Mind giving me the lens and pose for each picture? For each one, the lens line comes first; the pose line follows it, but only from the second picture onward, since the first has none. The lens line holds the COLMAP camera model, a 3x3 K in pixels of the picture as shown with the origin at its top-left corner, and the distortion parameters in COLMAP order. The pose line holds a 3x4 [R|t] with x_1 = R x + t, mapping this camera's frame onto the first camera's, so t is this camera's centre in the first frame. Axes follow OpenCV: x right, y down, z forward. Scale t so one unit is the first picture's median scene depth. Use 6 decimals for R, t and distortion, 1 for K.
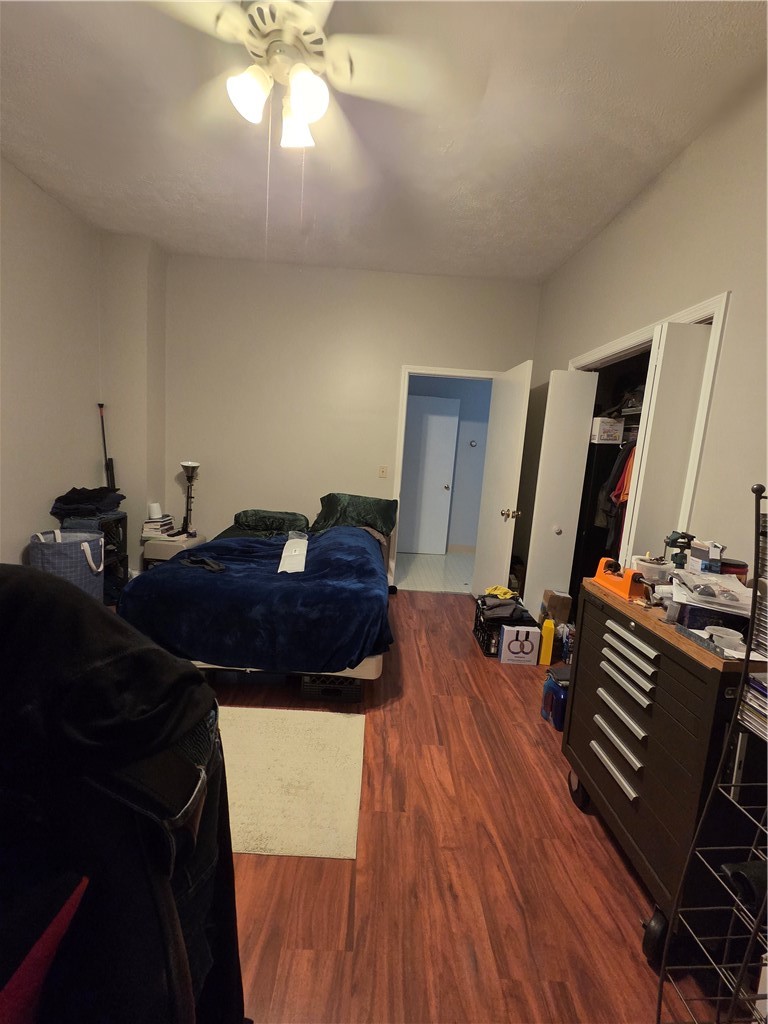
lens RADIAL K [[422.1, 0, 384.5], [0, 422.1, 510.1], [0, 0, 1]] dist [-0.000732, -0.000624]
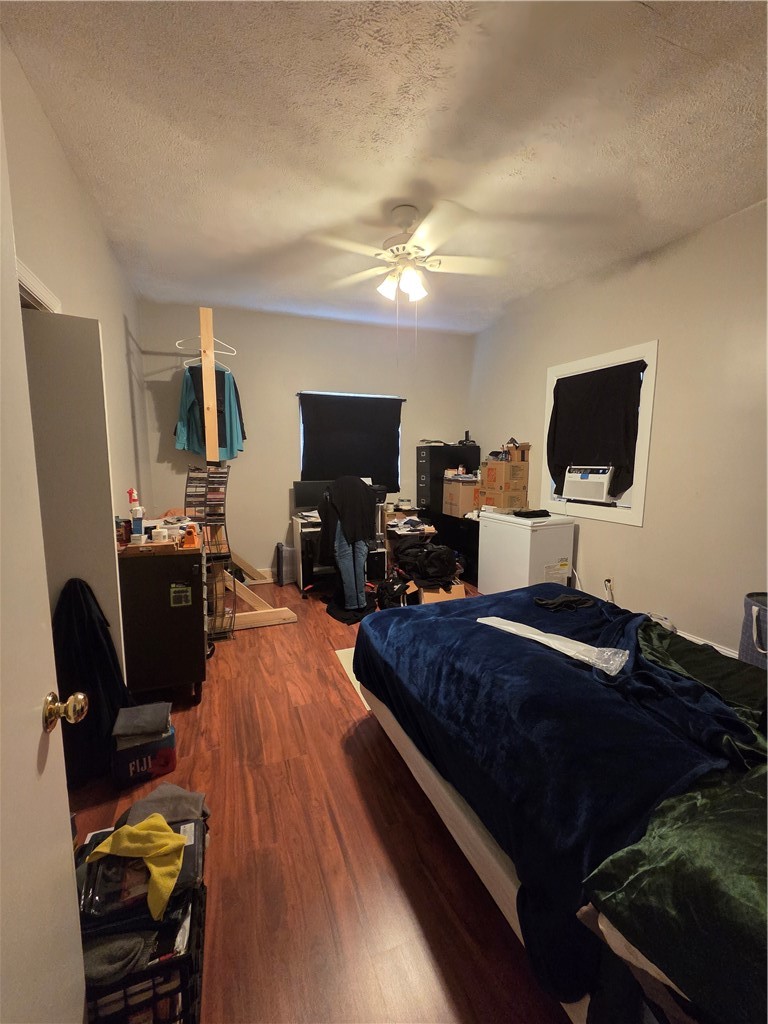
lens RADIAL K [[422.1, 0, 381.3], [0, 422.1, 511.1], [0, 0, 1]] dist [-0.000732, -0.000624]
pose [[-0.939778, -0.026895, -0.340724, 0.286171], [-0.112690, 0.965537, 0.234603, -0.249751], [0.322672, 0.258871, -0.910422, 1.759180]]
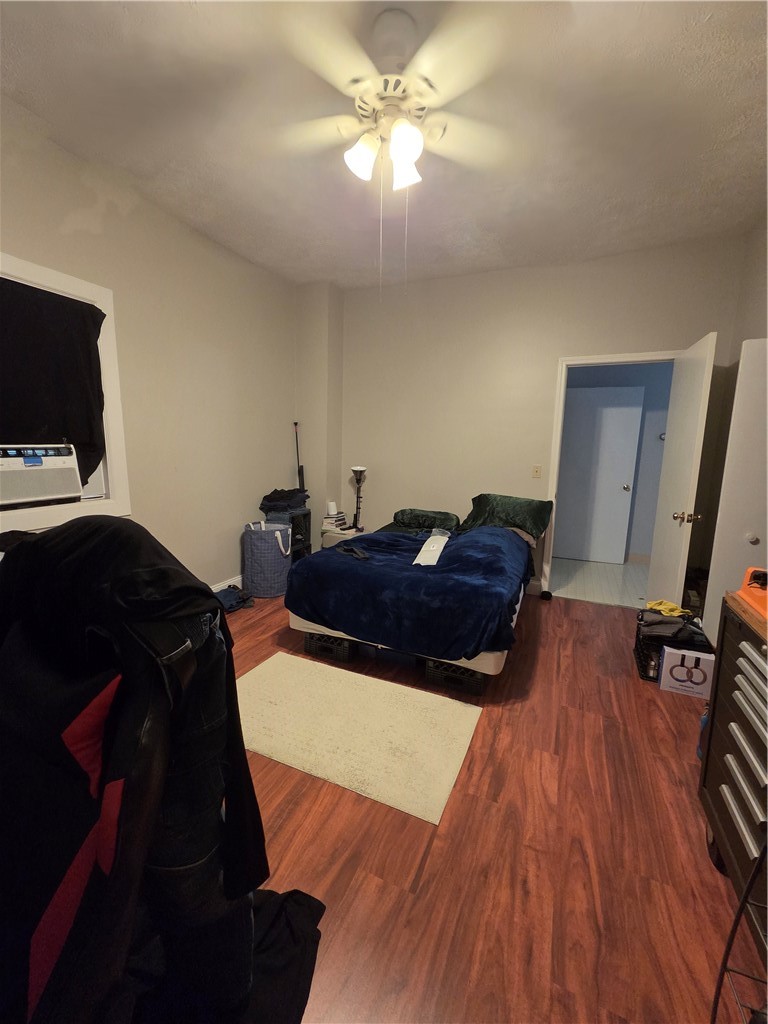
lens RADIAL K [[422.1, 0, 382.5], [0, 422.1, 511.8], [0, 0, 1]] dist [-0.000732, -0.000624]
pose [[0.903768, 0.018007, -0.427645, 0.154993], [-0.019683, 0.999806, 0.000501, 0.012926], [0.427571, 0.007965, 0.903947, -0.031234]]
